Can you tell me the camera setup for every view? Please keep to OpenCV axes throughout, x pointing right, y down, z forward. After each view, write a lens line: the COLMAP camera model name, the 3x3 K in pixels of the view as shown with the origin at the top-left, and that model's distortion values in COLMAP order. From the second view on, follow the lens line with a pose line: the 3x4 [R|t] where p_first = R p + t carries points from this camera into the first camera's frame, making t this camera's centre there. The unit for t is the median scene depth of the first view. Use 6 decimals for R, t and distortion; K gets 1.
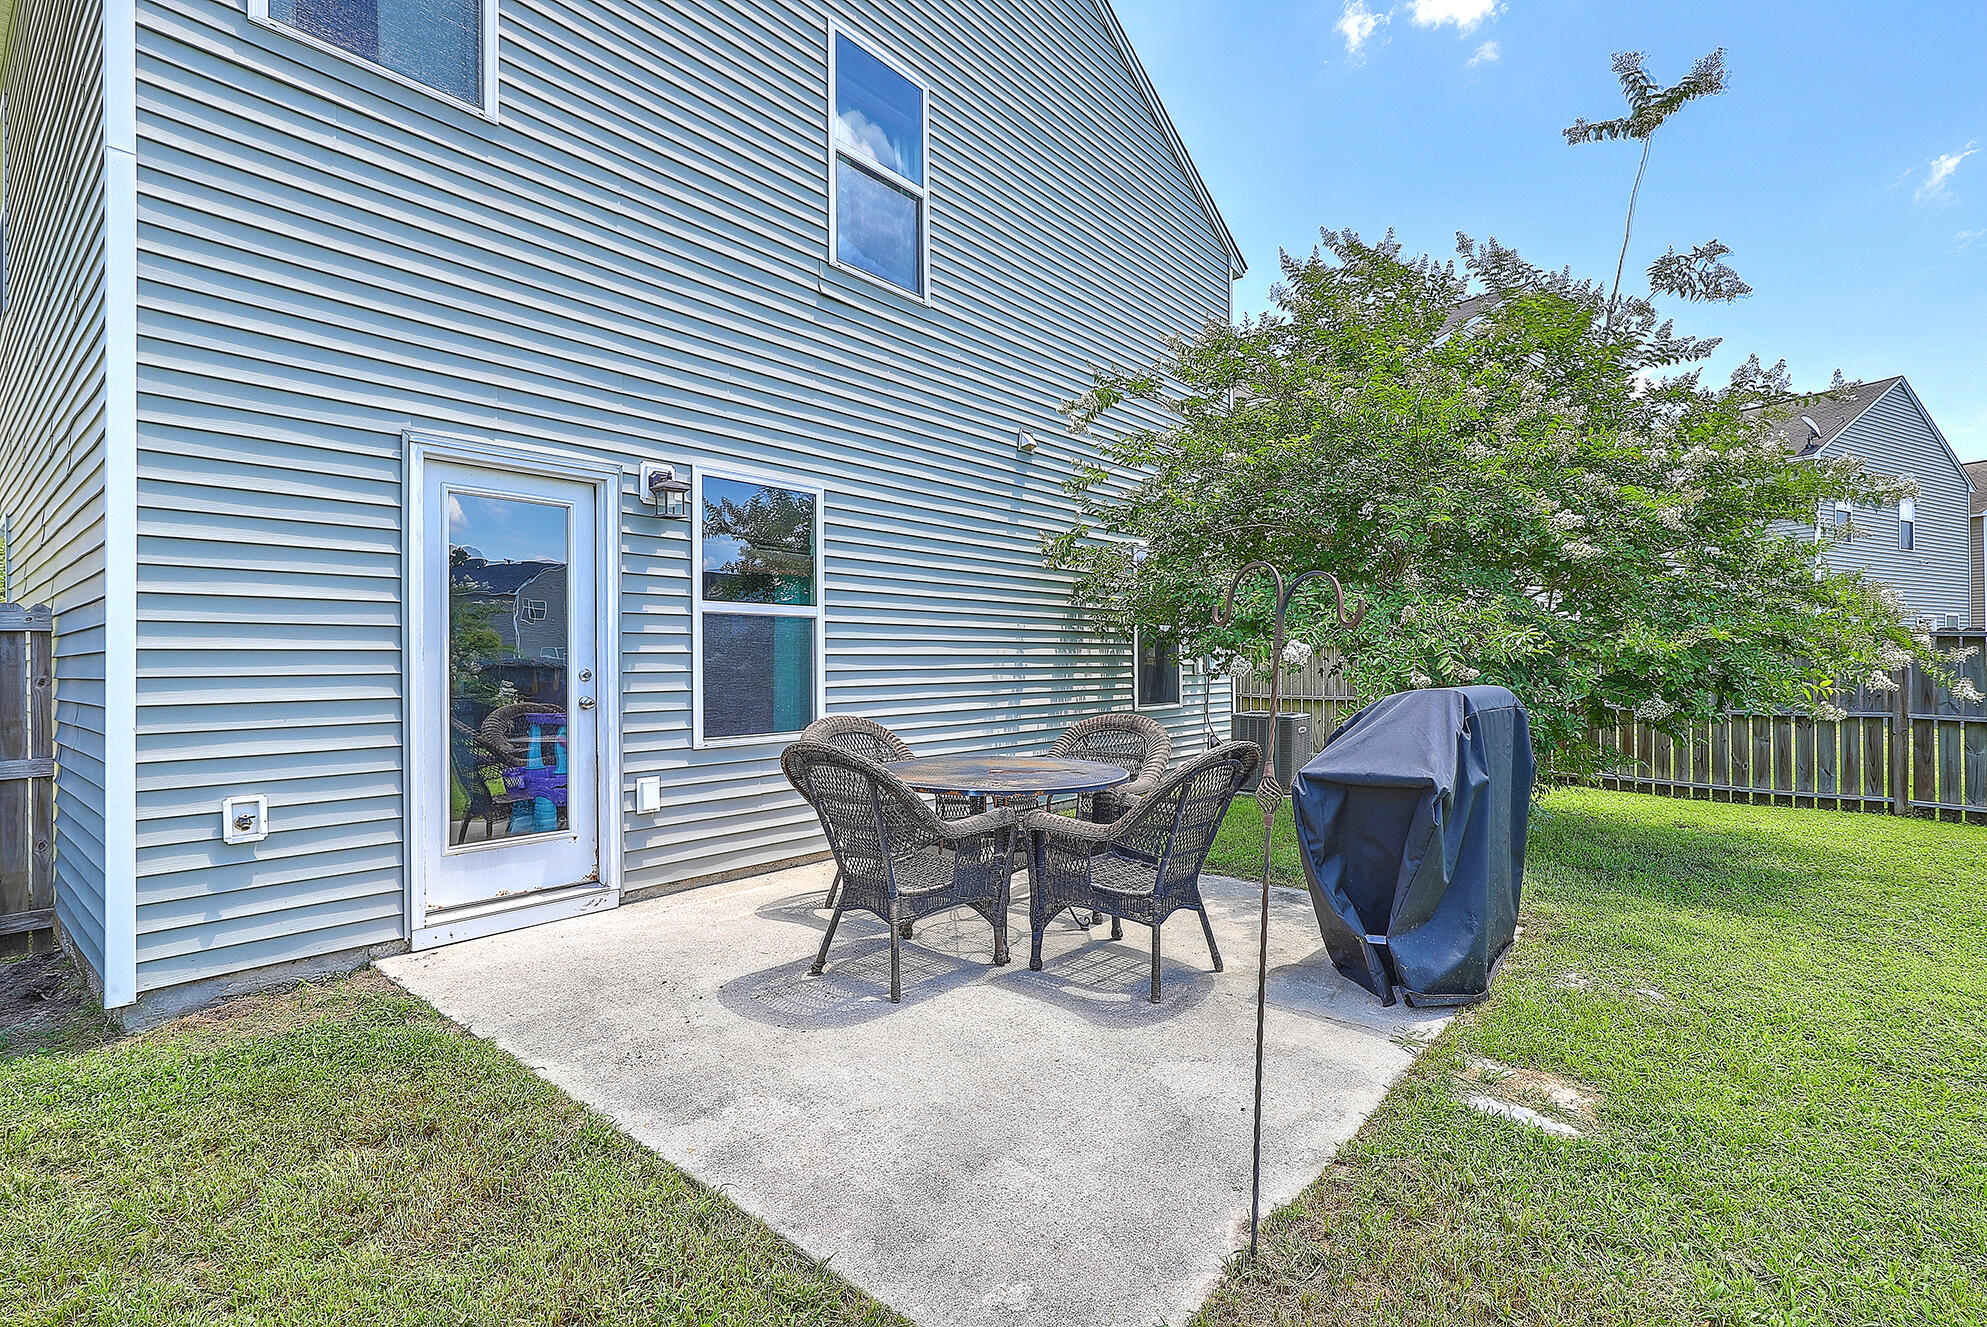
lens RADIAL K [[901.8, 0, 993.5], [0, 901.8, 663.5], [0, 0, 1]] dist [-0.003697, -0.000063]
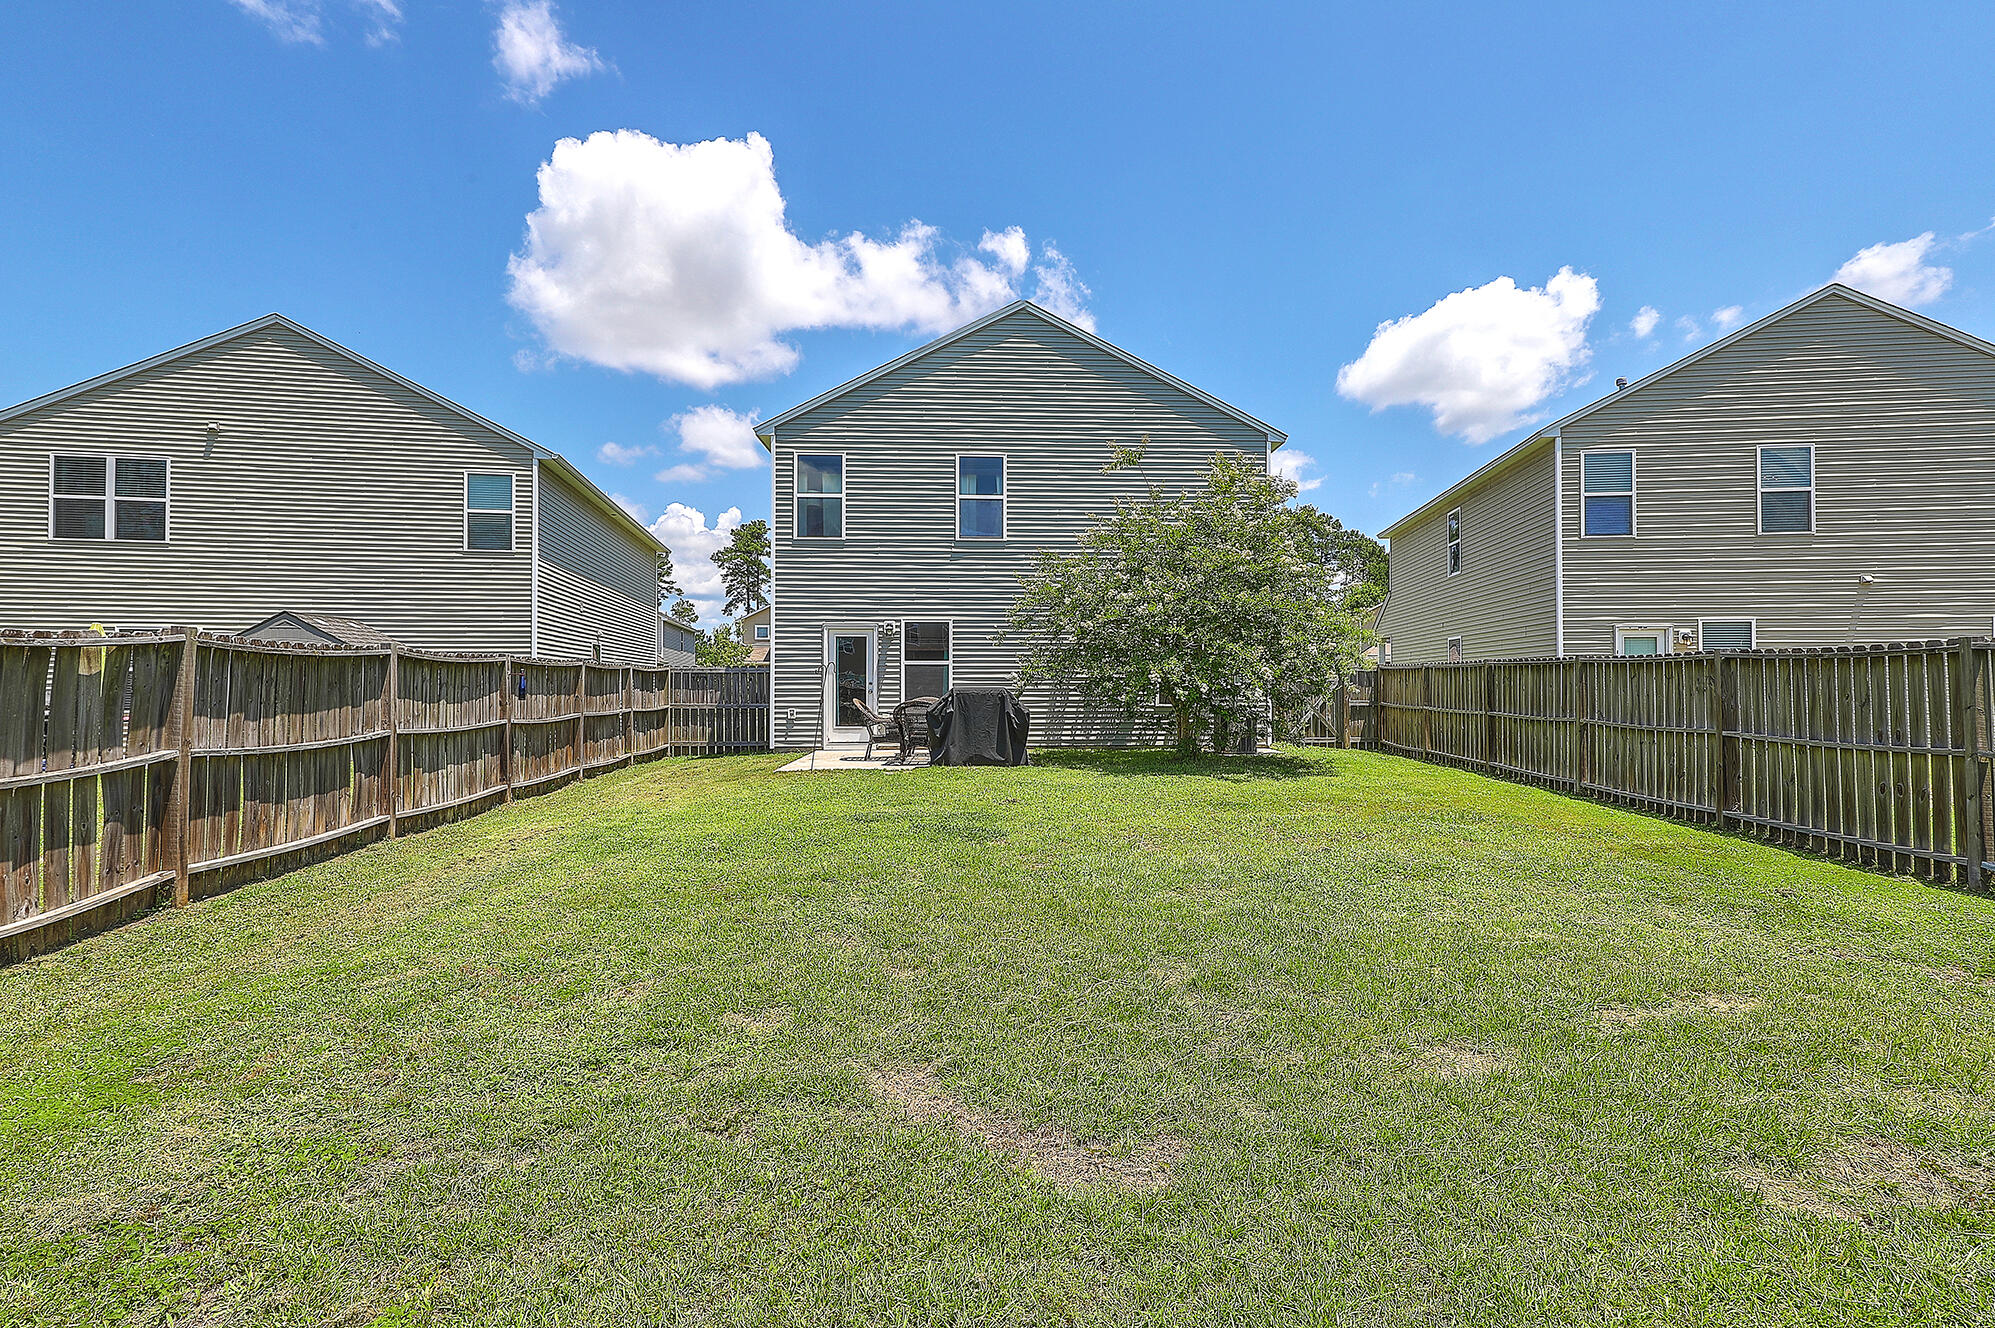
lens RADIAL K [[910.5, 0, 1014.6], [0, 910.5, 672.5], [0, 0, 1]] dist [-0.000022, 0.000246]
pose [[0.696881, 0.000456, -0.717187, 2.432295], [-0.001997, 0.999997, -0.001304, -0.026302], [0.717184, 0.002341, 0.696880, -1.053749]]
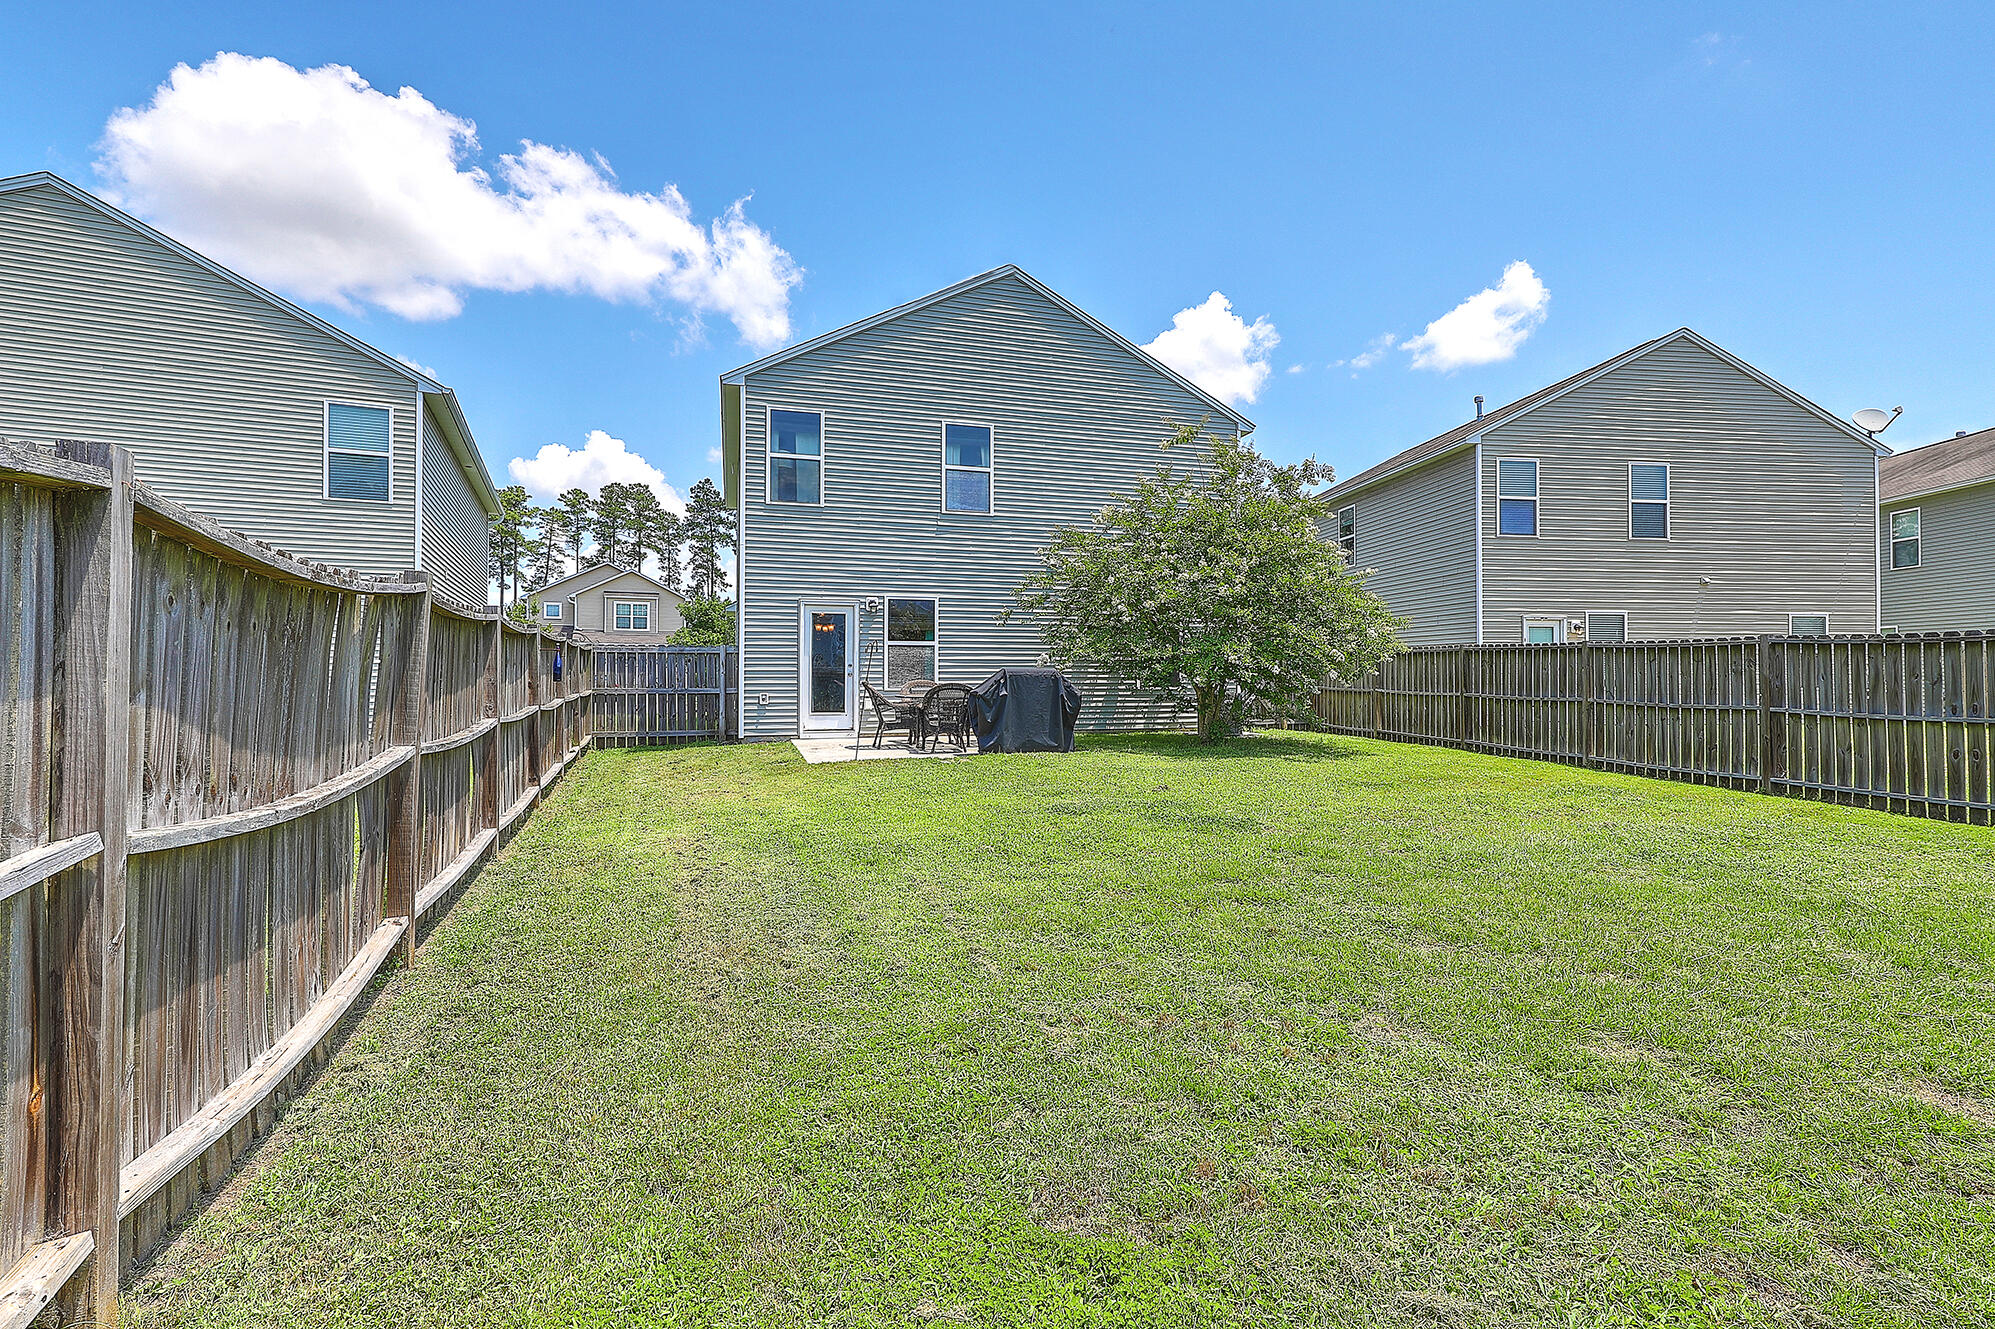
lens RADIAL K [[912.0, 0, 997.5], [0, 912.0, 664.5], [0, 0, 1]] dist [-0.000205, 0.000019]
pose [[0.851618, 0.008163, -0.524100, 1.667889], [-0.007524, 0.999966, 0.003350, -0.004665], [0.524109, 0.001091, 0.851650, -1.470782]]
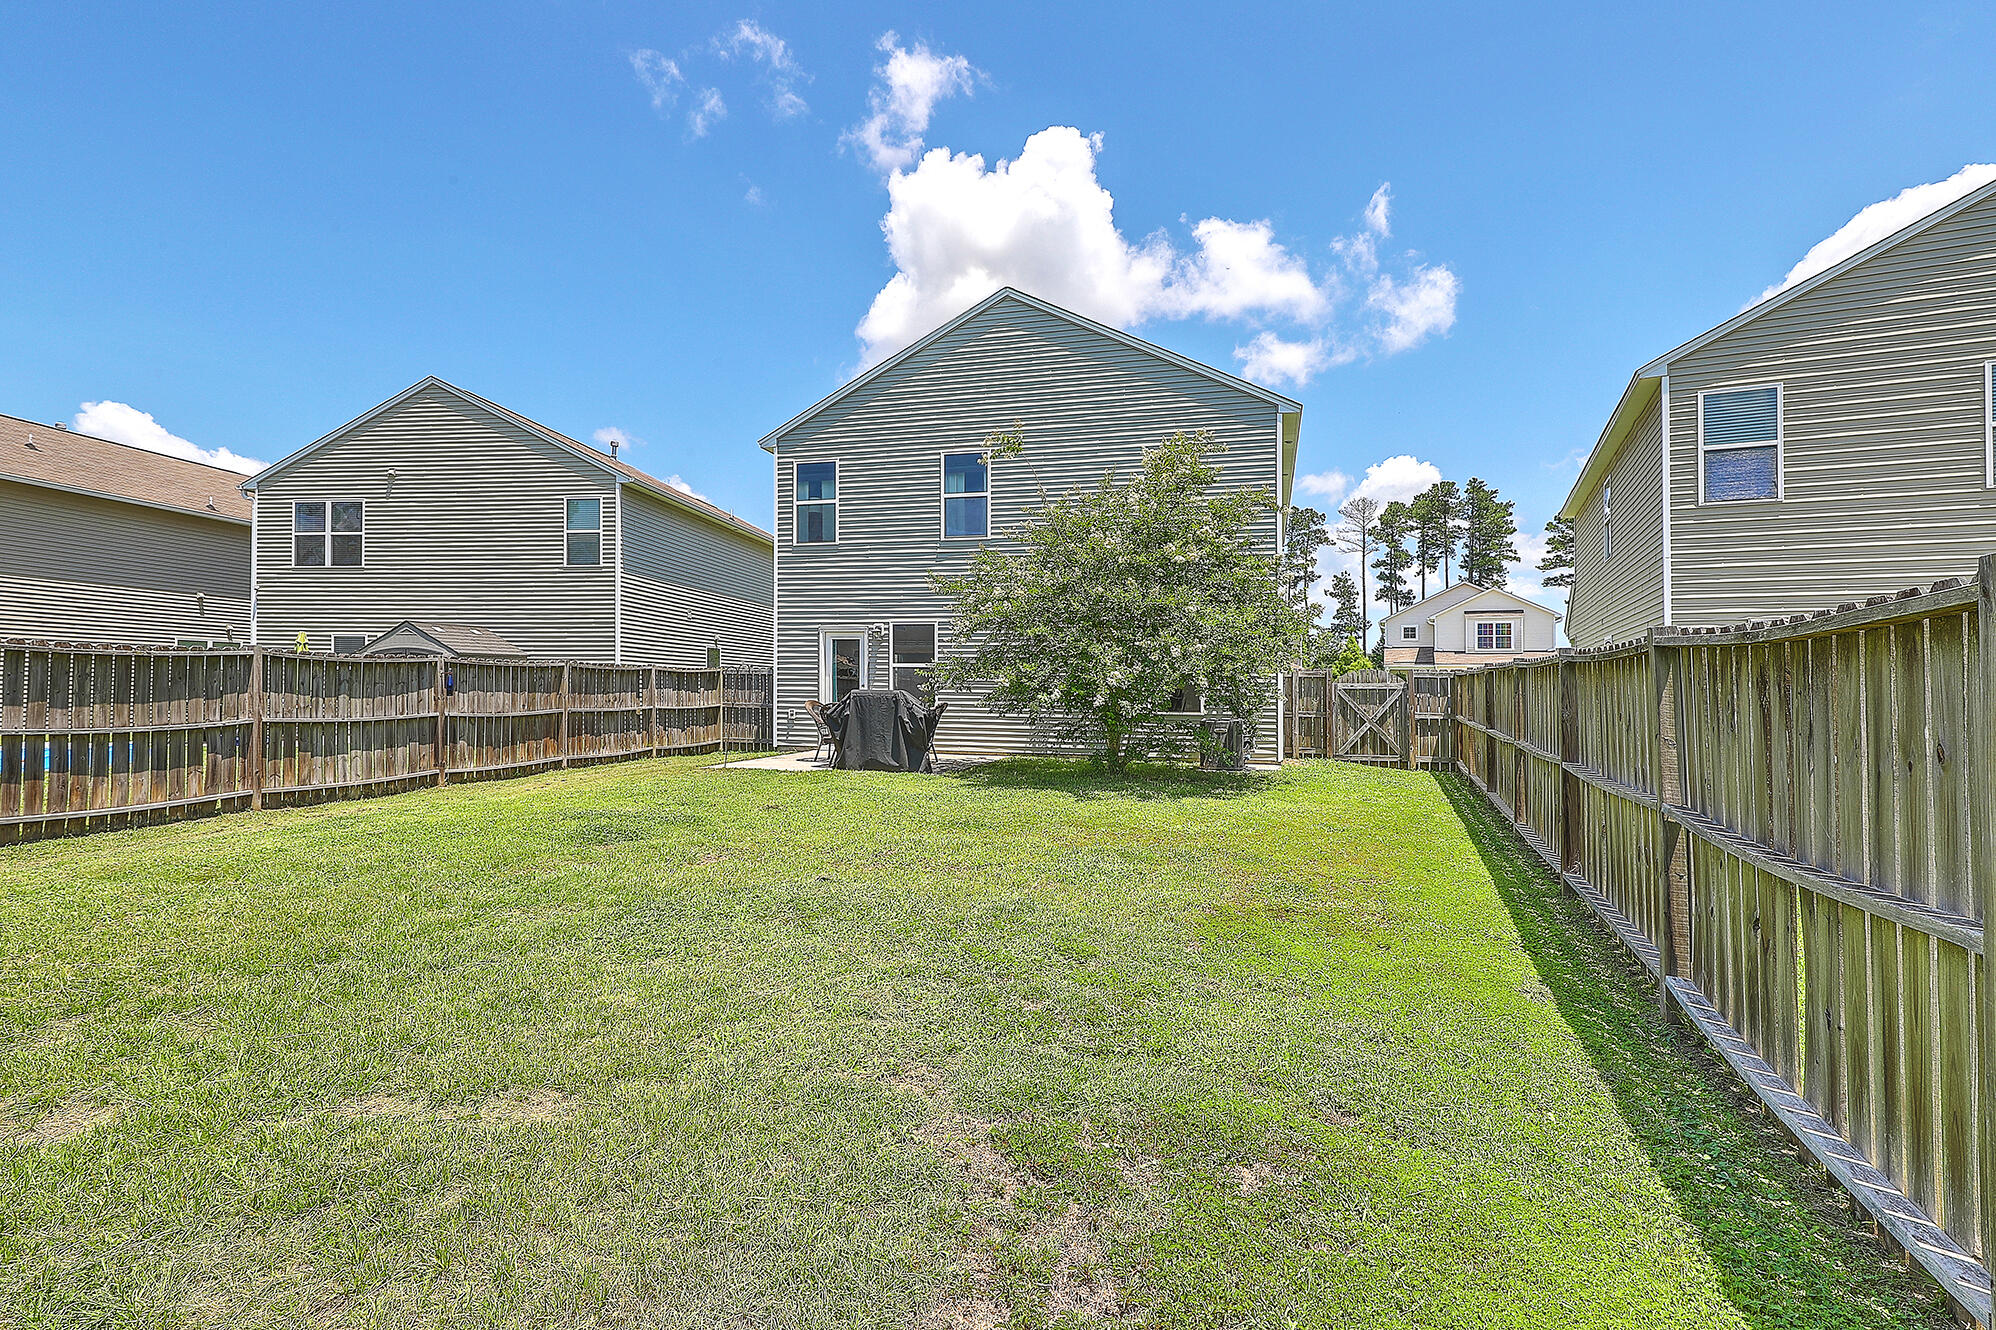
lens RADIAL K [[911.0, 0, 1015.1], [0, 911.0, 673.5], [0, 0, 1]] dist [-0.000022, 0.000246]
pose [[0.434226, 0.001961, -0.900802, 2.979076], [-0.010399, 0.999942, -0.002836, -0.030303], [0.900744, 0.010599, 0.434221, -0.016845]]
